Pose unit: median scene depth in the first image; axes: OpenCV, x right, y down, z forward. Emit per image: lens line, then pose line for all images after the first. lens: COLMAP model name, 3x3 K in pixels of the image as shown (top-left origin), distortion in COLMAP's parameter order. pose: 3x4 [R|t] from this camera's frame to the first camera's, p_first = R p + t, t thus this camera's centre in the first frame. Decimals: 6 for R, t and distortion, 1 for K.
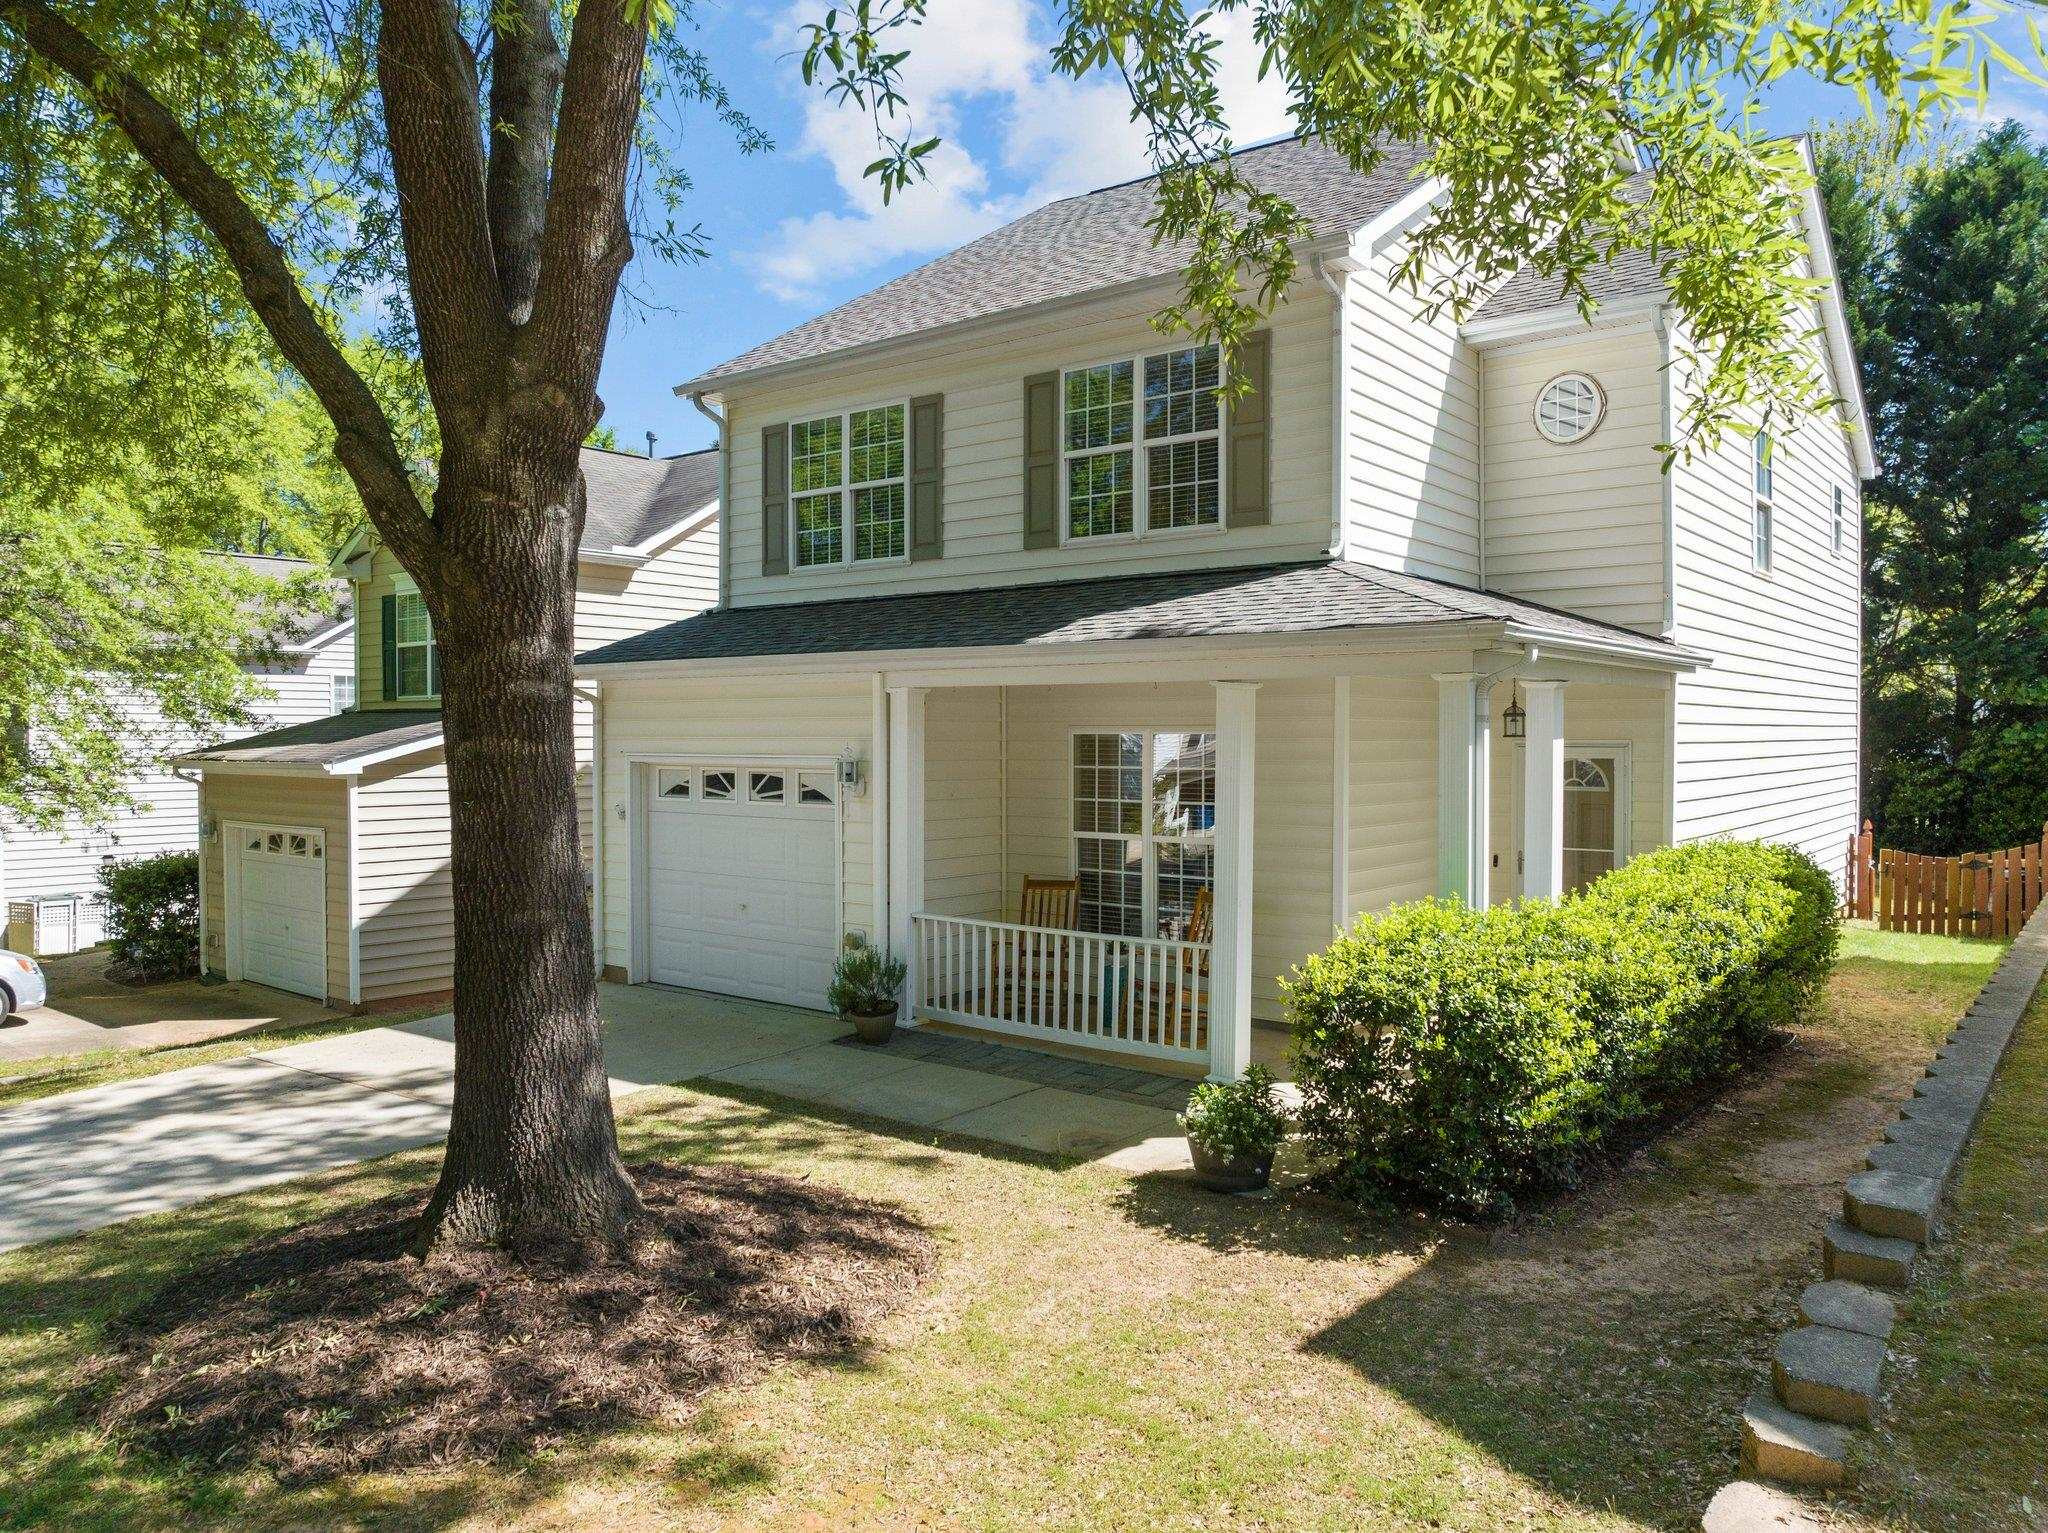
lens RADIAL K [[1435.3, 0, 1025.2], [0, 1435.3, 765.4], [0, 0, 1]] dist [-0.025887, 0.002085]
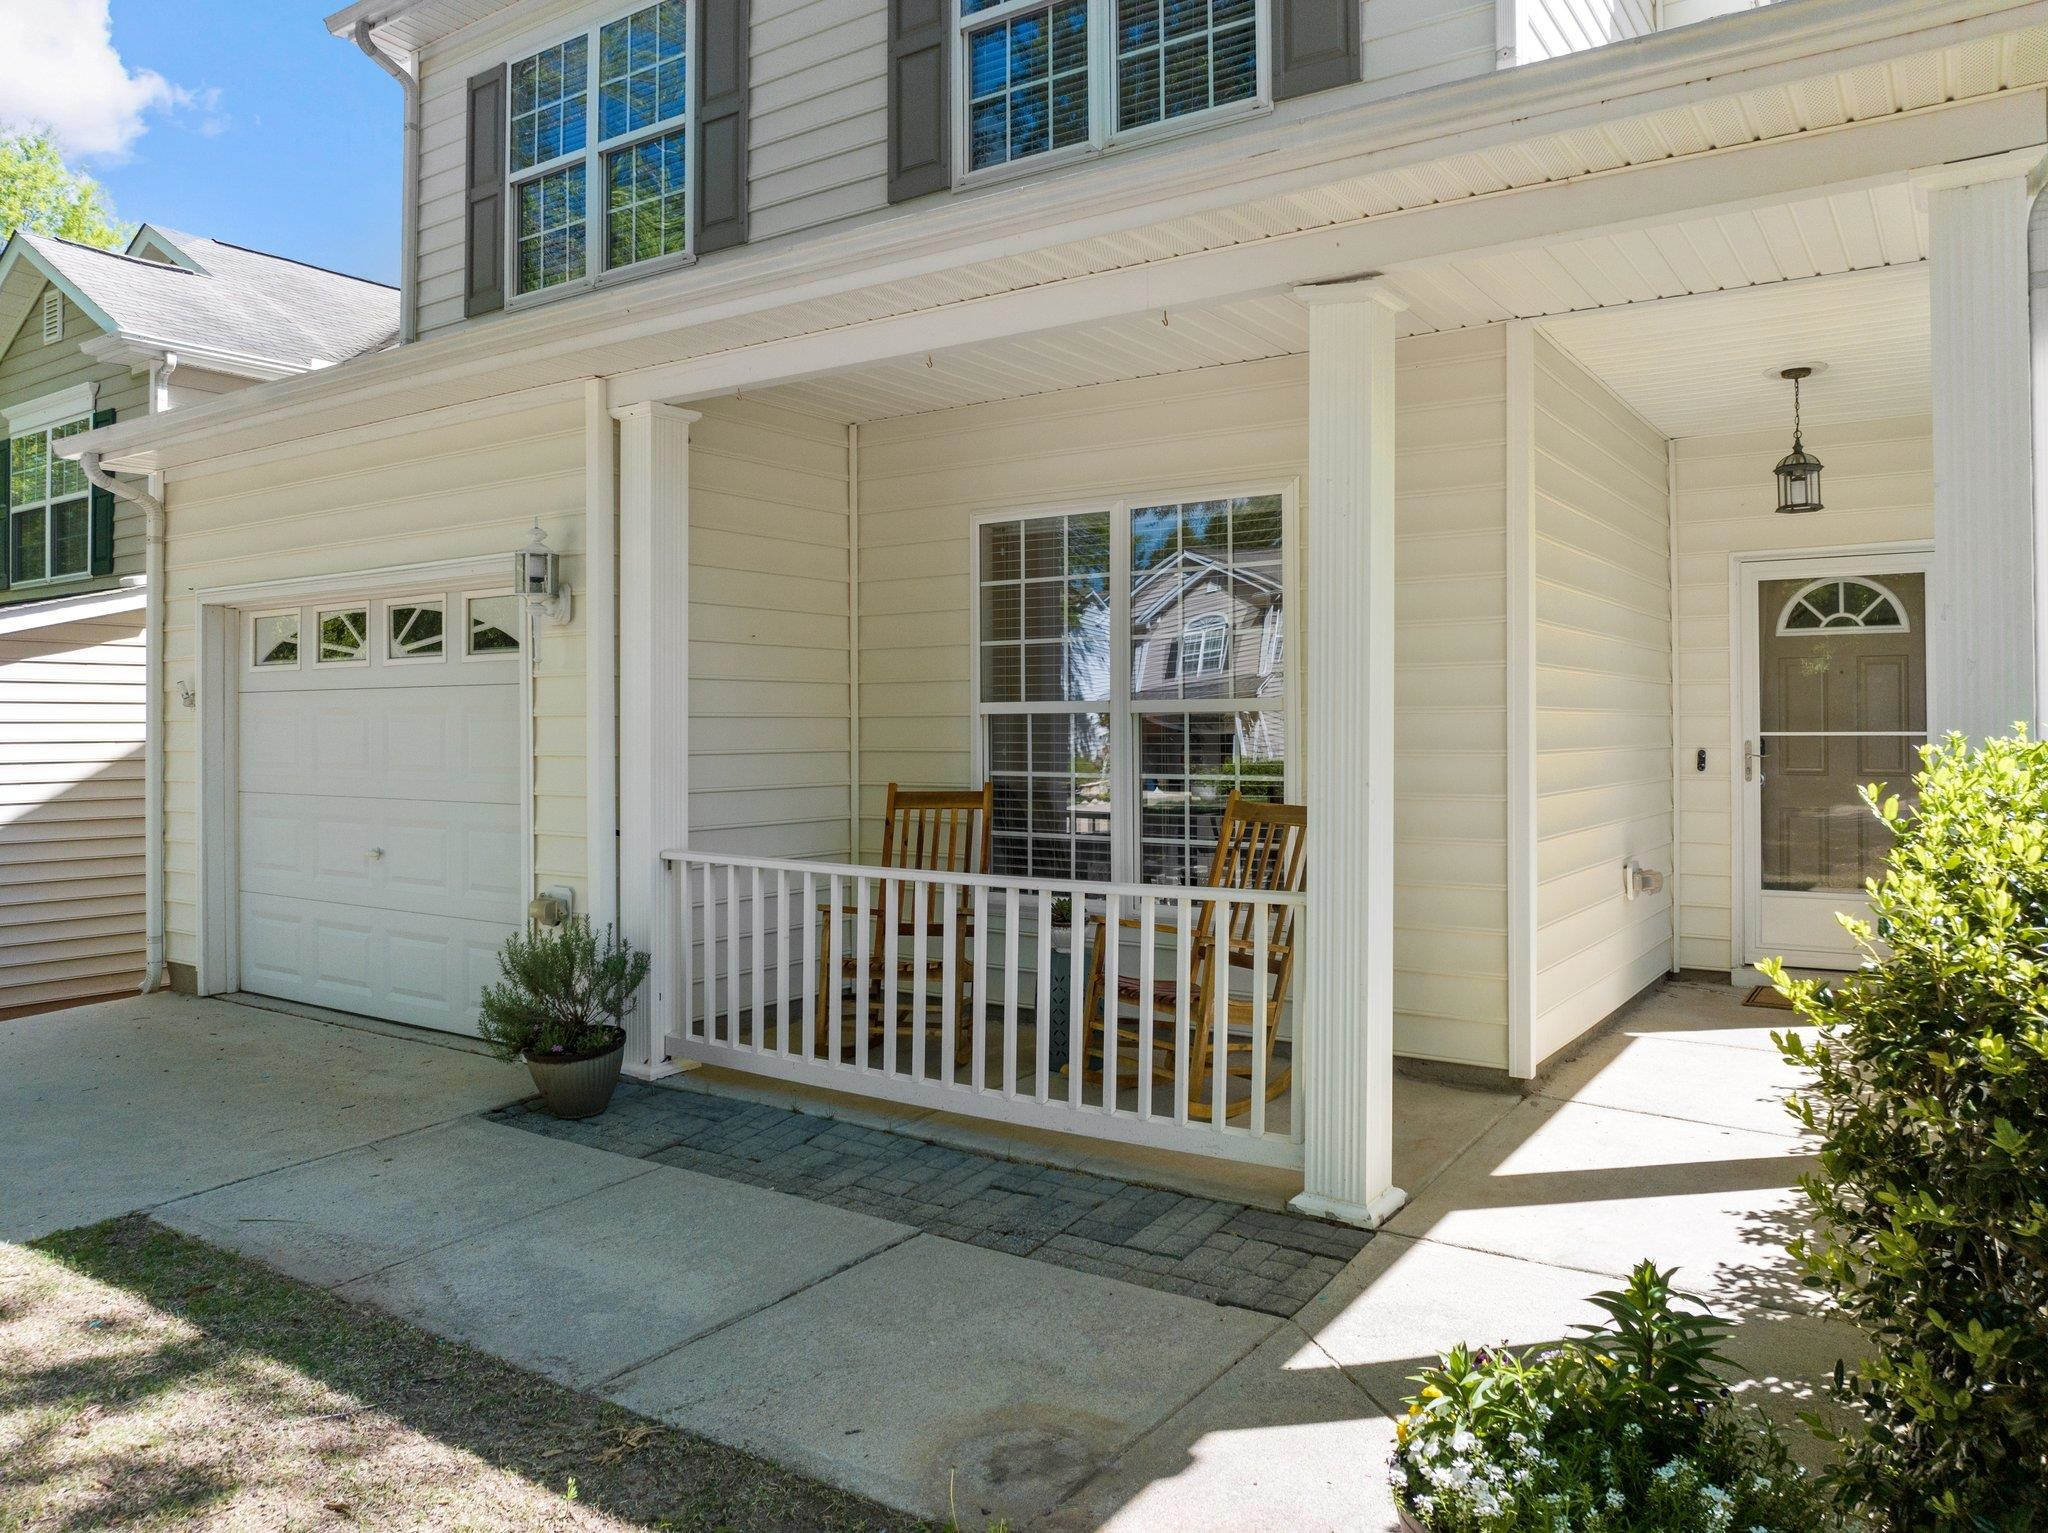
lens RADIAL K [[1453.5, 0, 1029.8], [0, 1453.5, 728.4], [0, 0, 1]] dist [-0.040962, -0.001788]
pose [[0.997367, -0.004929, 0.072353, 0.013177], [0.006413, 0.999773, -0.020297, 0.069753], [-0.072237, 0.020708, 0.997173, 0.472431]]
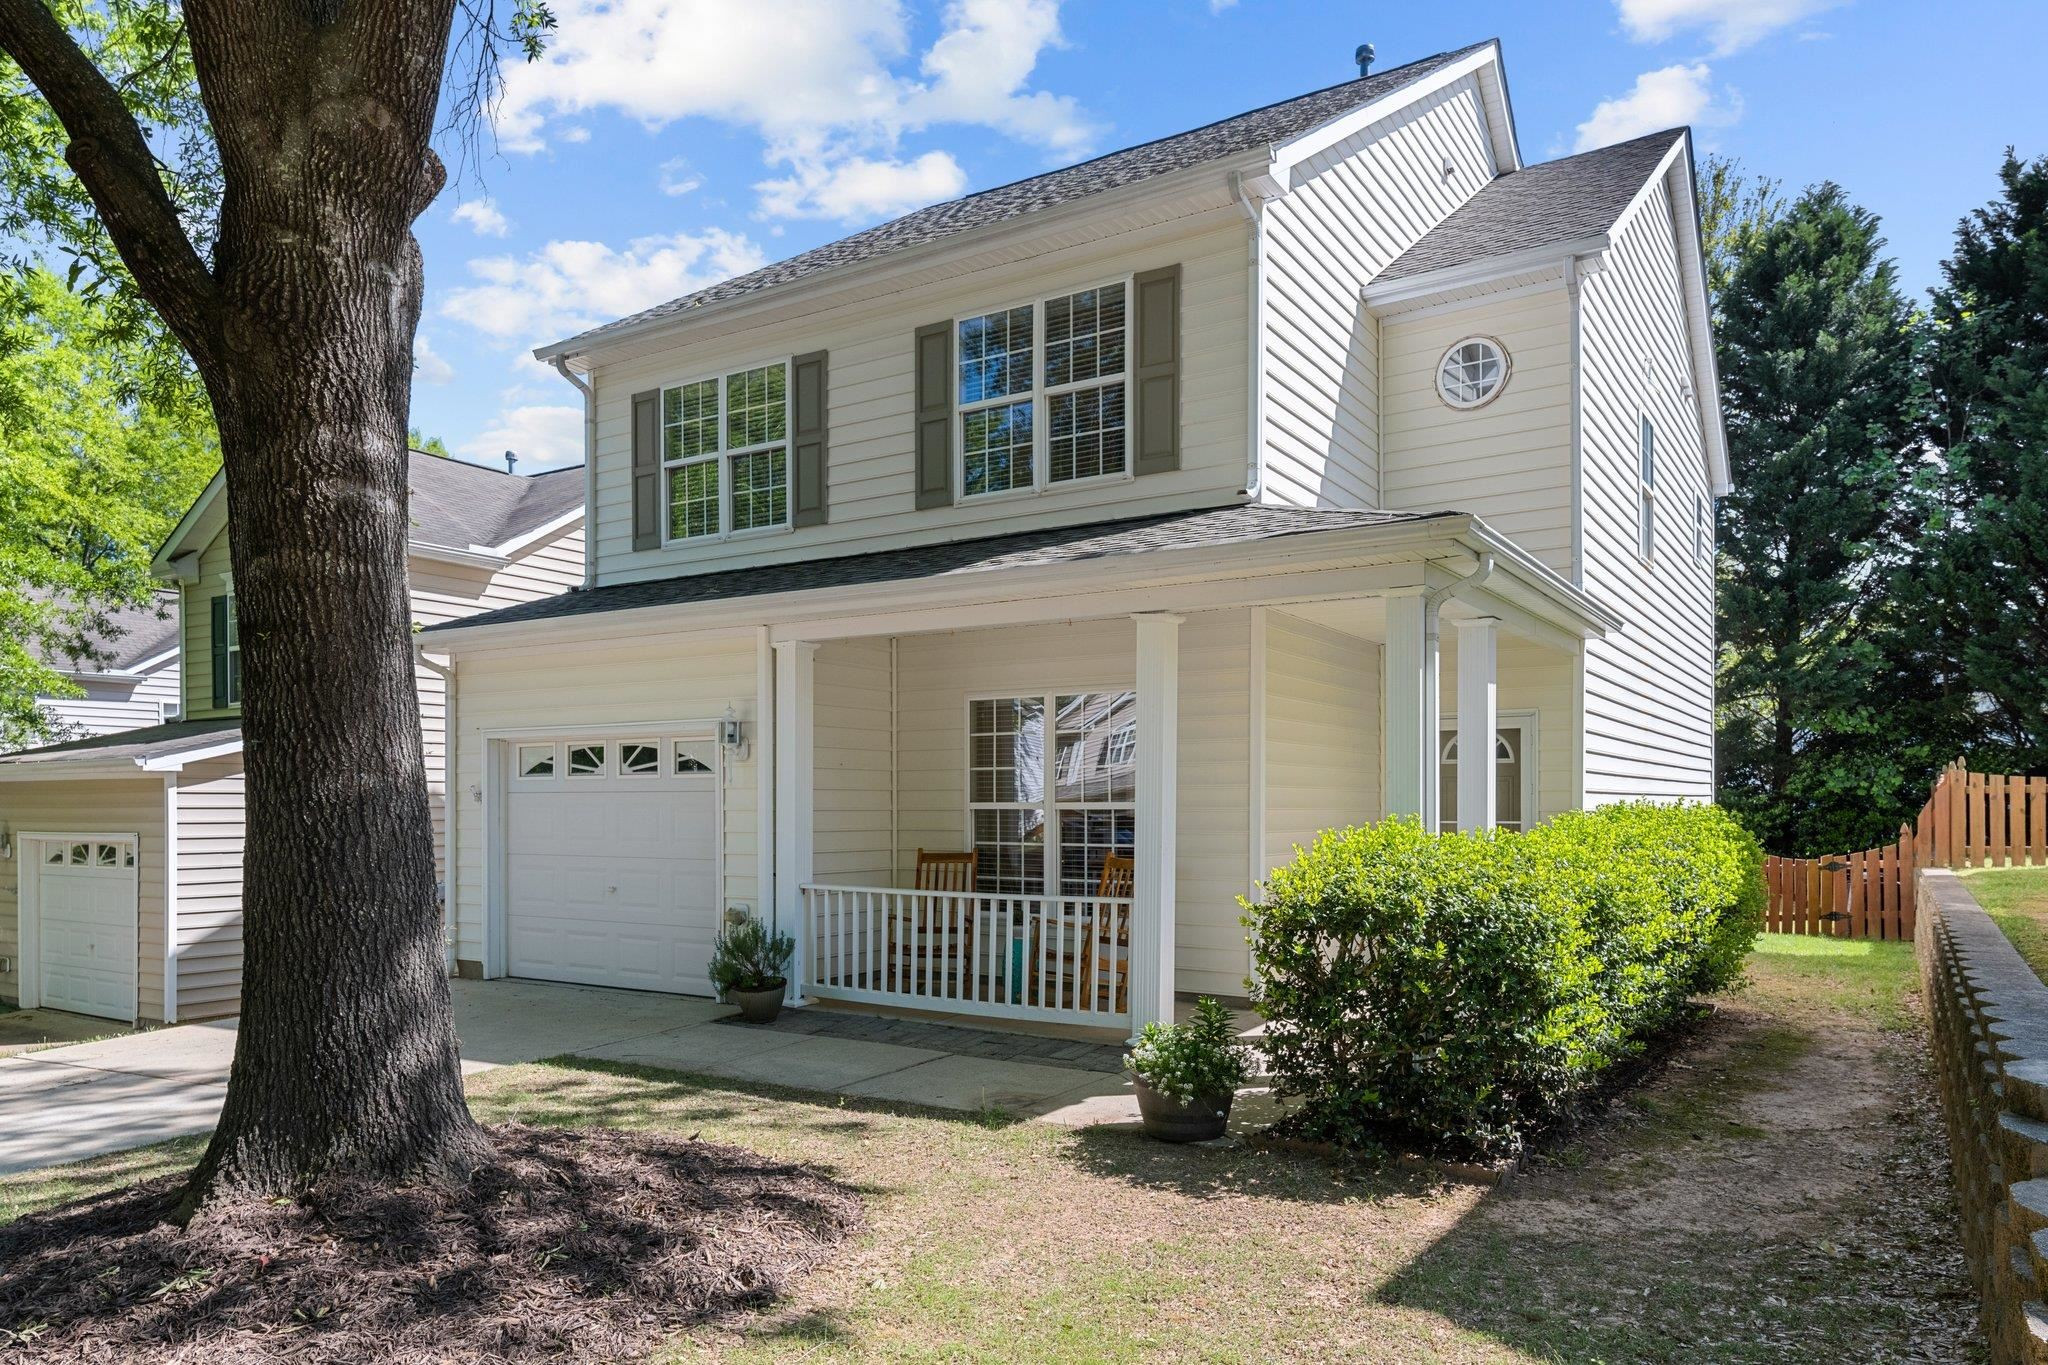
lens RADIAL K [[1340.5, 0, 995.7], [0, 1340.5, 808.1], [0, 0, 1]] dist [0.036679, -0.000248]
pose [[0.996008, -0.001386, 0.089249, -0.029734], [0.003206, 0.999790, -0.020260, 0.070477], [-0.089203, 0.020465, 0.995803, 0.119178]]
